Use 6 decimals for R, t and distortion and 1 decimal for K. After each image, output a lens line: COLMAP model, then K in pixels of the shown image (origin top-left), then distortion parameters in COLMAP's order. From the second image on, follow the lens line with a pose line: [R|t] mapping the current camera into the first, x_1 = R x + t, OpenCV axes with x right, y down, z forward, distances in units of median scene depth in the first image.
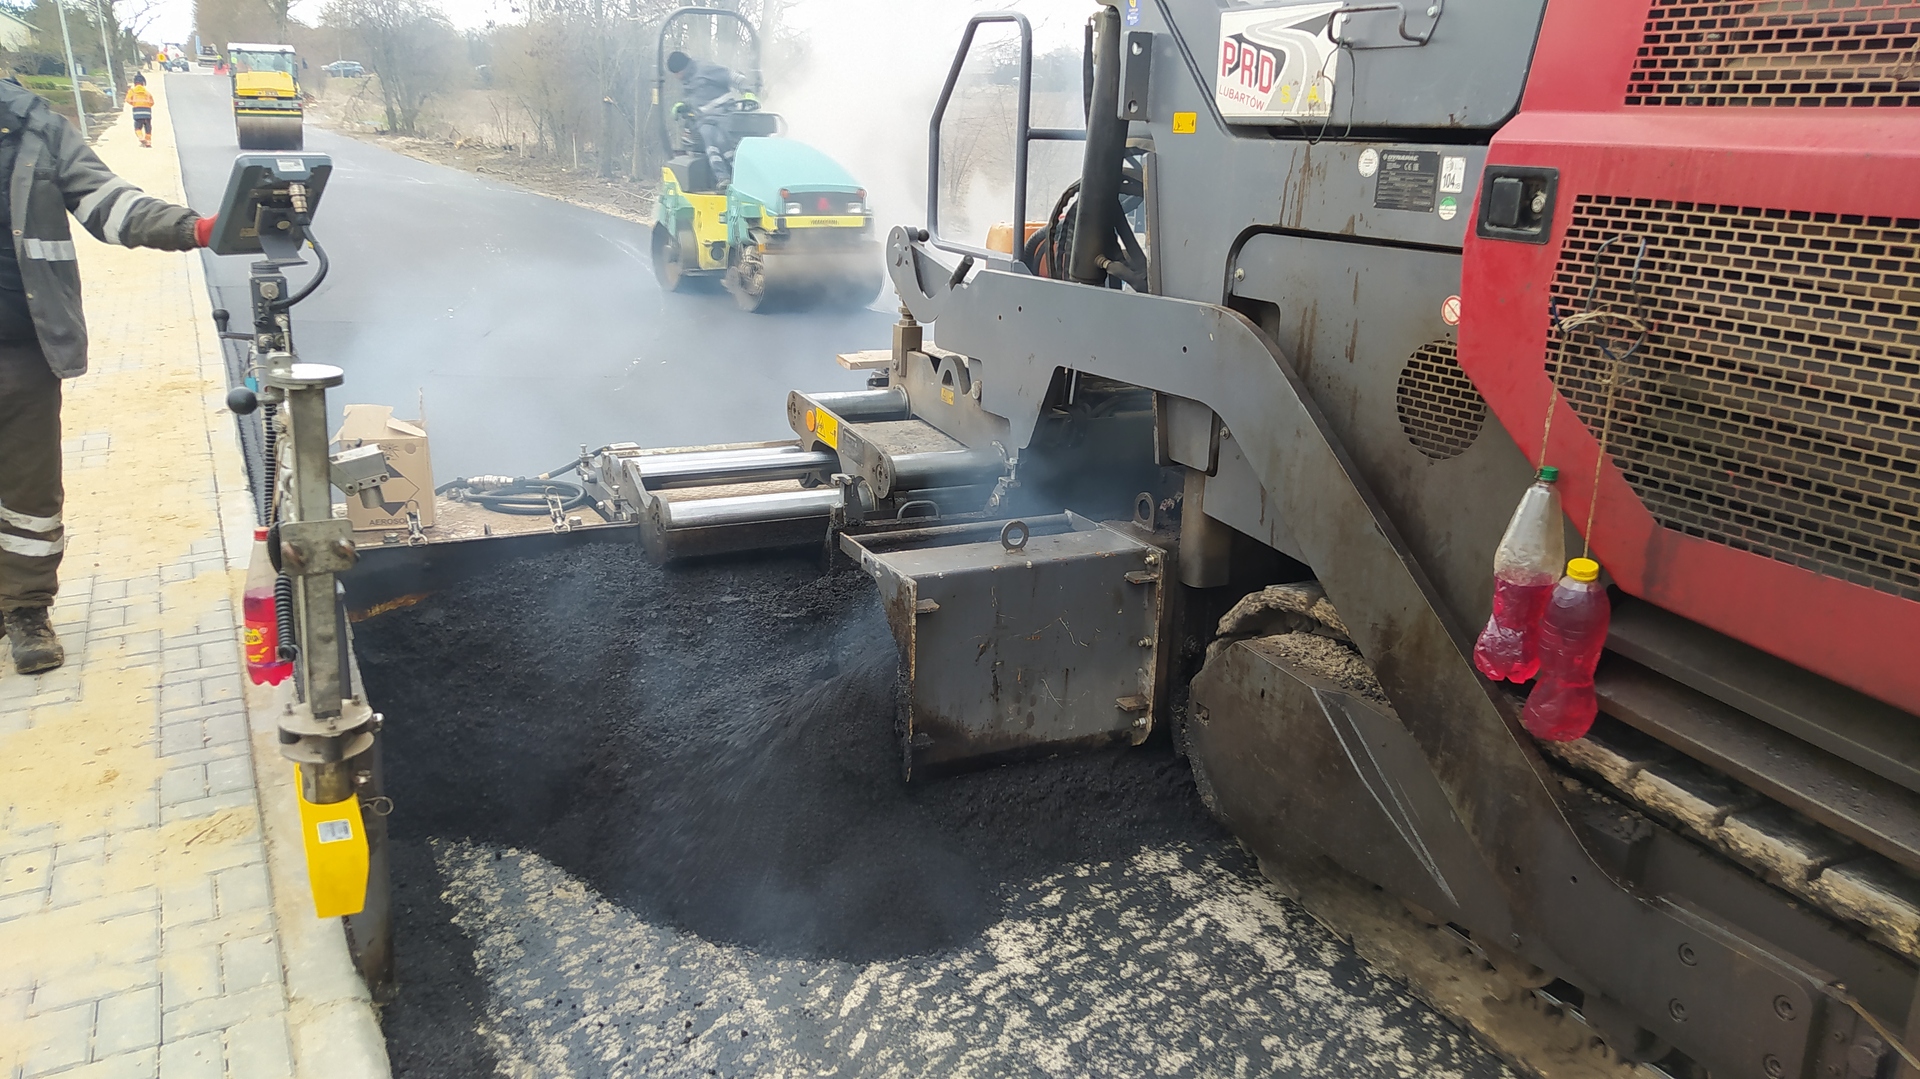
lens RADIAL K [[1435.1, 0, 961.8], [0, 1435.1, 539.0], [0, 0, 1]] dist [0.009370, -0.008642]
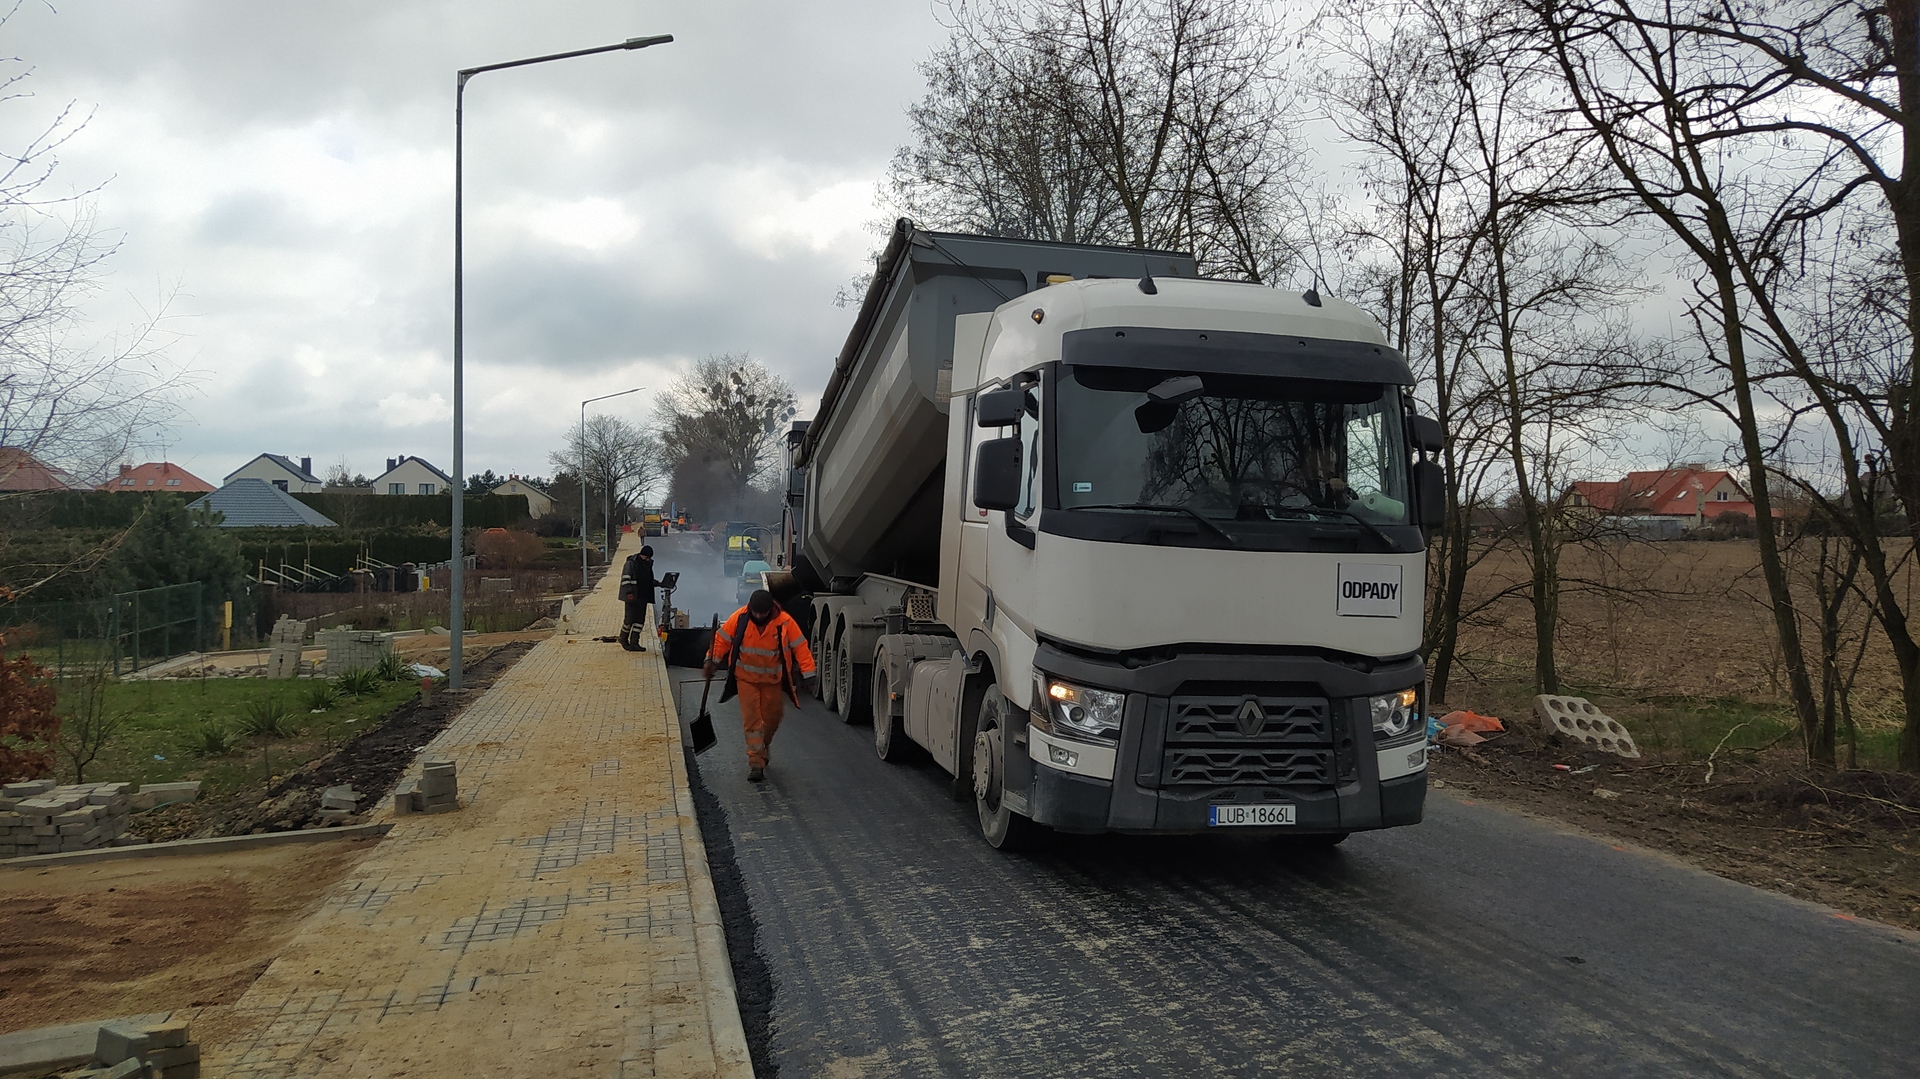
lens RADIAL K [[1435.1, 0, 960.4], [0, 1435.1, 541.3], [0, 0, 1]] dist [0.009370, -0.008642]
pose [[0.964333, -0.012891, -0.264377, 0.591274], [-0.065688, 0.955913, -0.286210, 0.310057], [0.256411, 0.293369, 0.920971, -1.253689]]
